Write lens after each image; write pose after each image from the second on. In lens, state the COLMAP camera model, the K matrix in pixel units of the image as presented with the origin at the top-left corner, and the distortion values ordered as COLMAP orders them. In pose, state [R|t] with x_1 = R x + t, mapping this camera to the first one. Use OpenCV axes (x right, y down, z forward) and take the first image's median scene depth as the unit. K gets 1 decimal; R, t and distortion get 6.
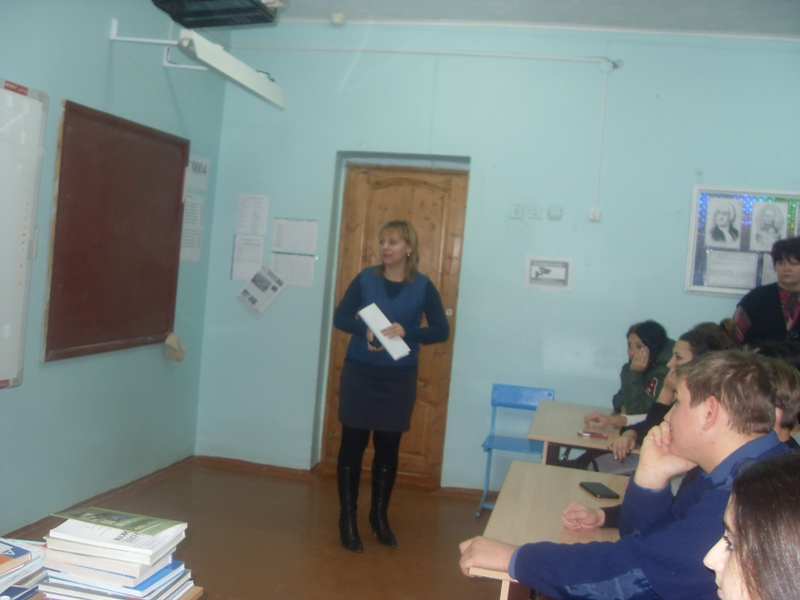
lens RADIAL K [[860.6, 0, 398.9], [0, 860.6, 288.9], [0, 0, 1]] dist [-0.202092, 0.213078]
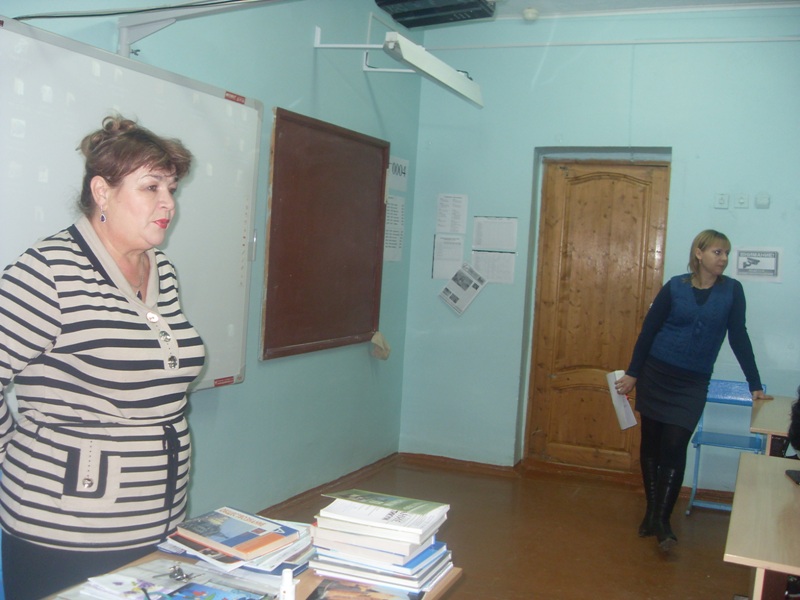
lens RADIAL K [[861.3, 0, 400.0], [0, 861.3, 300.0], [0, 0, 1]] dist [-0.198580, 0.222546]
pose [[0.979459, -0.020350, -0.200615, -0.033144], [0.022219, 0.999728, 0.007068, 0.007128], [0.200417, -0.011380, 0.979645, -0.008205]]
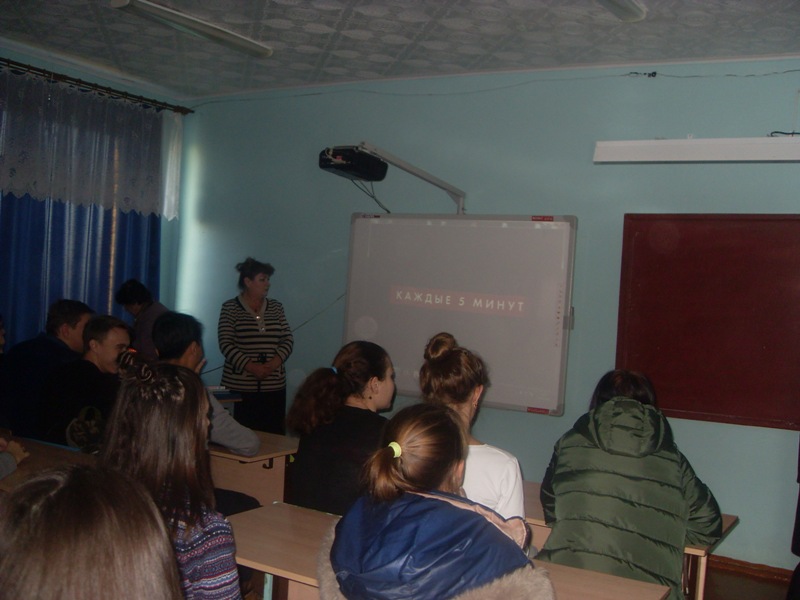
lens RADIAL K [[861.3, 0, 400.0], [0, 861.3, 300.0], [0, 0, 1]] dist [-0.198580, 0.222546]
pose [[-0.349397, -0.093797, -0.932268, 0.774979], [-0.124581, 0.990793, -0.052995, 0.020681], [0.928656, 0.097626, -0.357866, 0.923762]]
